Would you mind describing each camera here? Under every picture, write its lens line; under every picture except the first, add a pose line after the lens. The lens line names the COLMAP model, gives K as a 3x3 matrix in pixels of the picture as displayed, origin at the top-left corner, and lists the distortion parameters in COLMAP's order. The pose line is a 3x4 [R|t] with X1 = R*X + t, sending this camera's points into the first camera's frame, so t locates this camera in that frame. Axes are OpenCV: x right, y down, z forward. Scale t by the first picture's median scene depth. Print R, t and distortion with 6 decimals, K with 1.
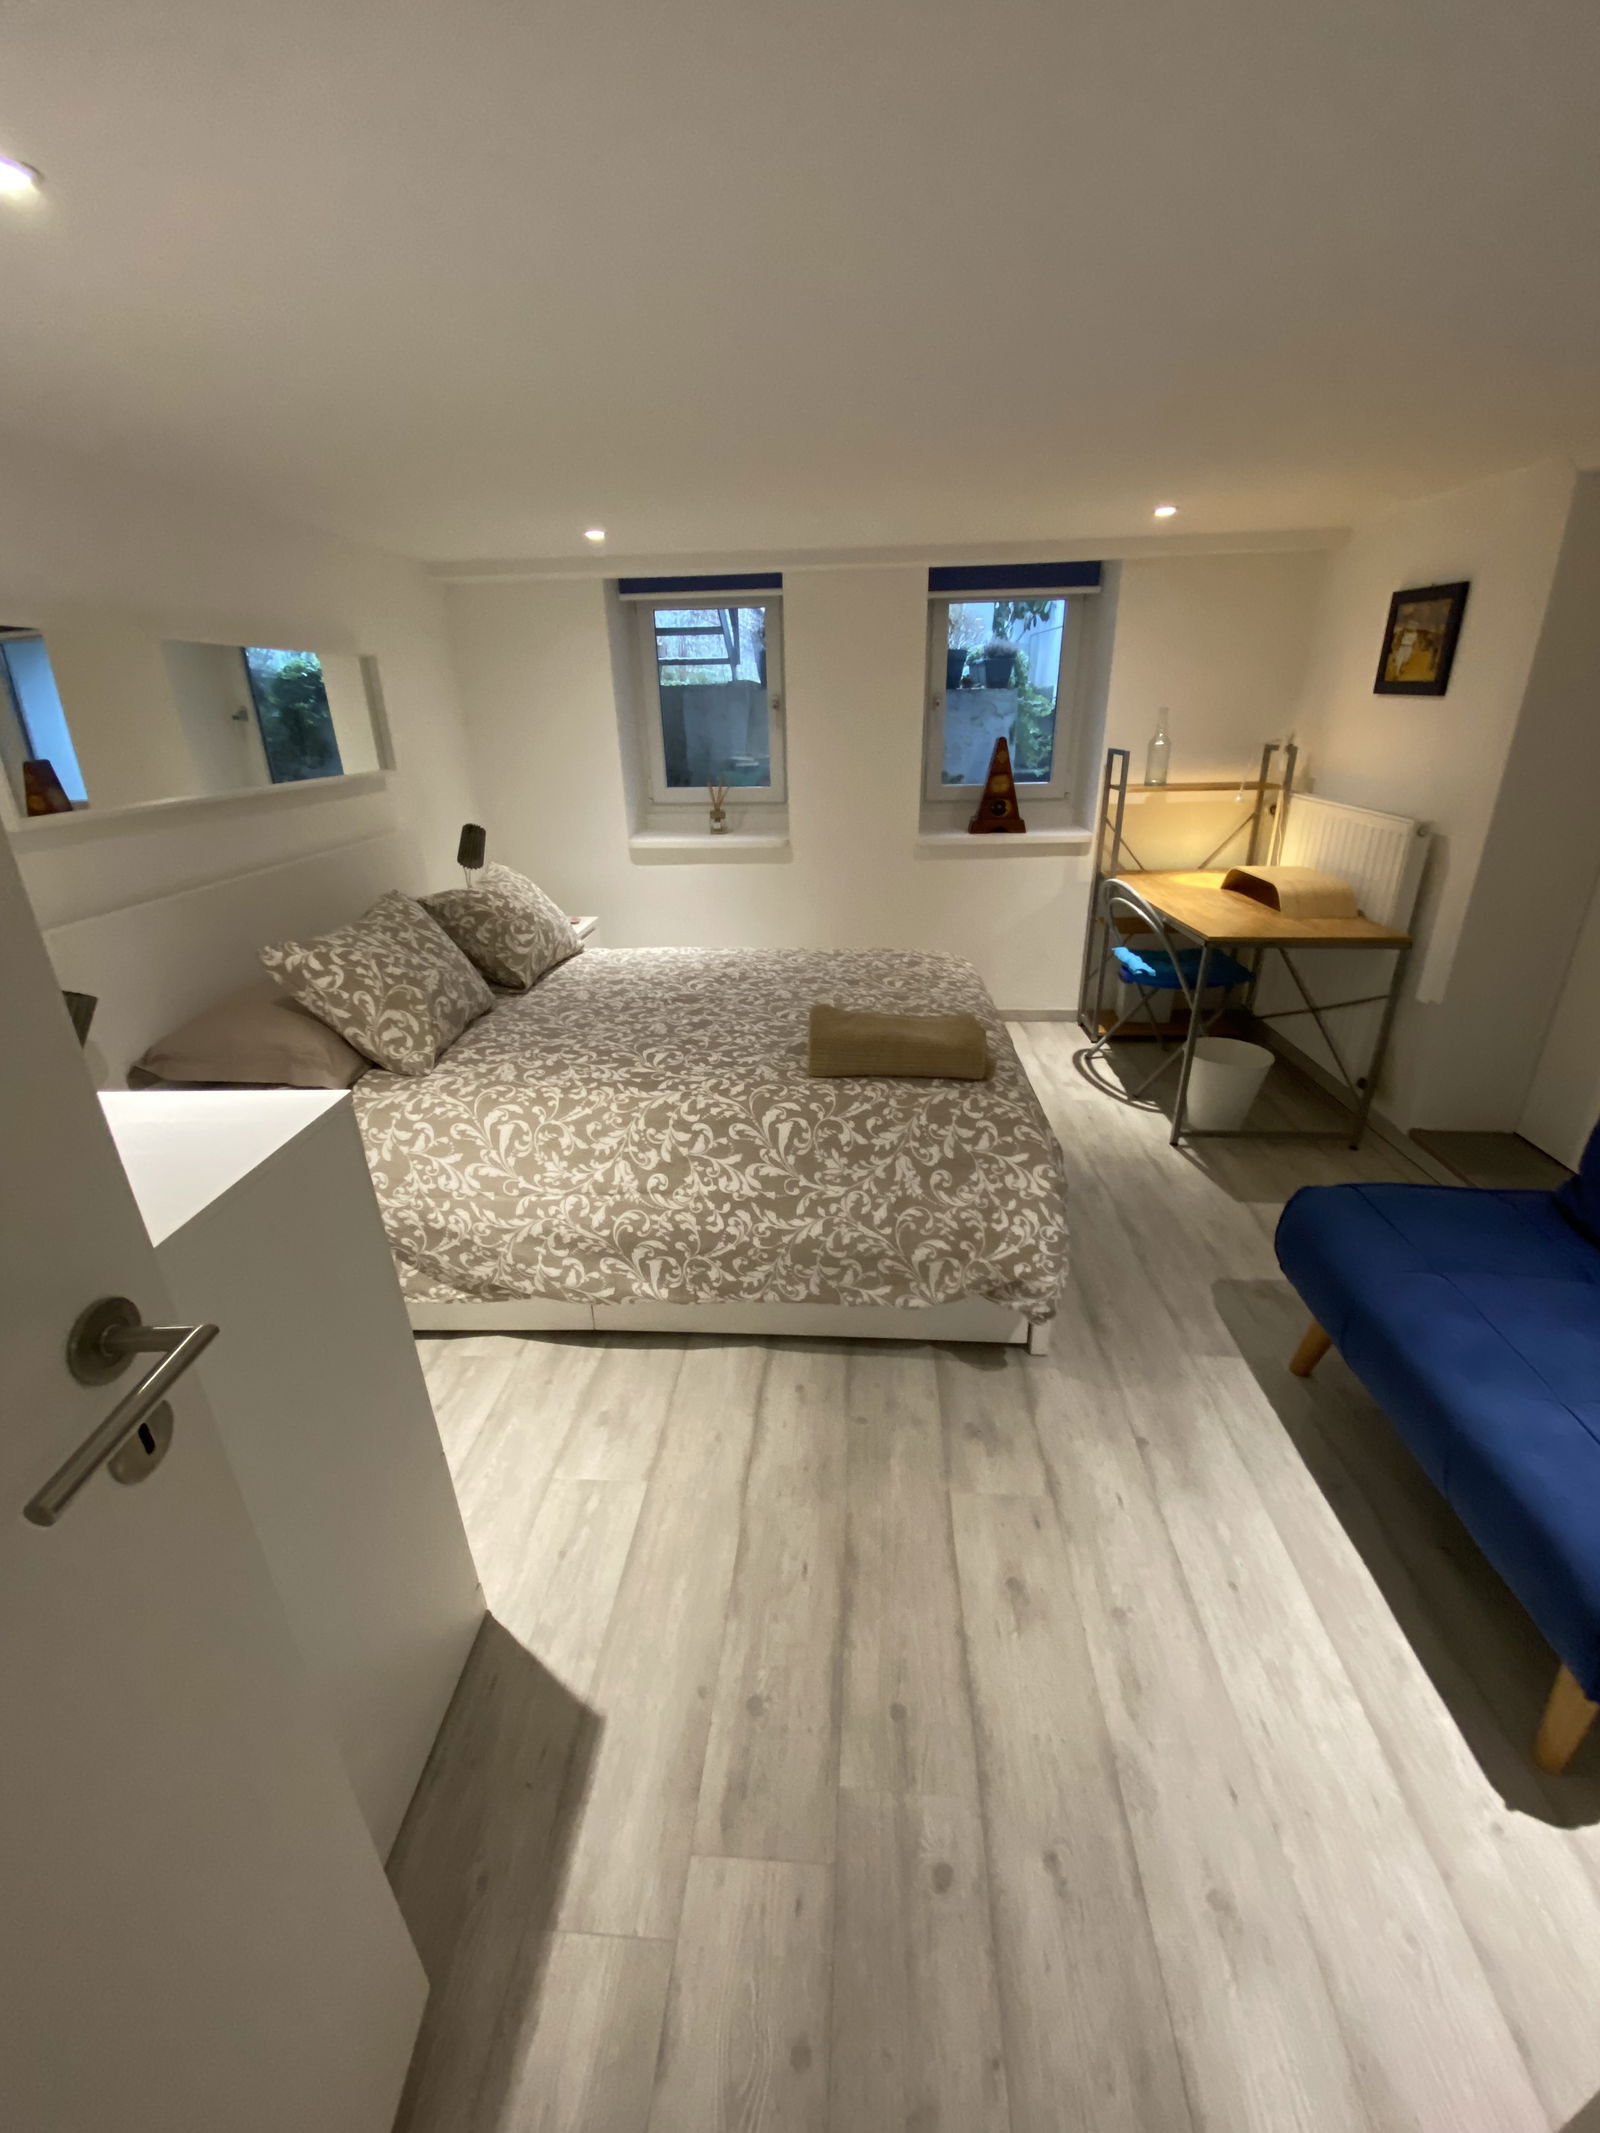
lens RADIAL K [[854.1, 0, 803.8], [0, 854.1, 1054.3], [0, 0, 1]] dist [0.018667, -0.021048]
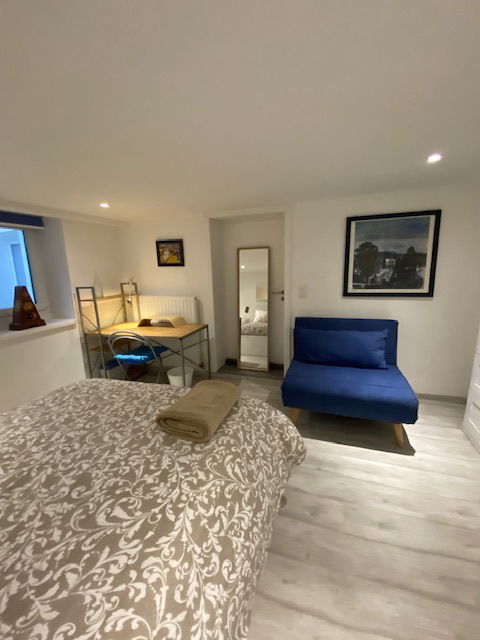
lens RADIAL K [[256.3, 0, 241.2], [0, 256.3, 316.4], [0, 0, 1]] dist [0.018667, -0.021048]
pose [[0.259027, -0.167004, 0.951323, -0.429957], [0.389159, 0.919500, 0.055457, -0.213924], [-0.884002, 0.355851, 0.303166, 0.612995]]
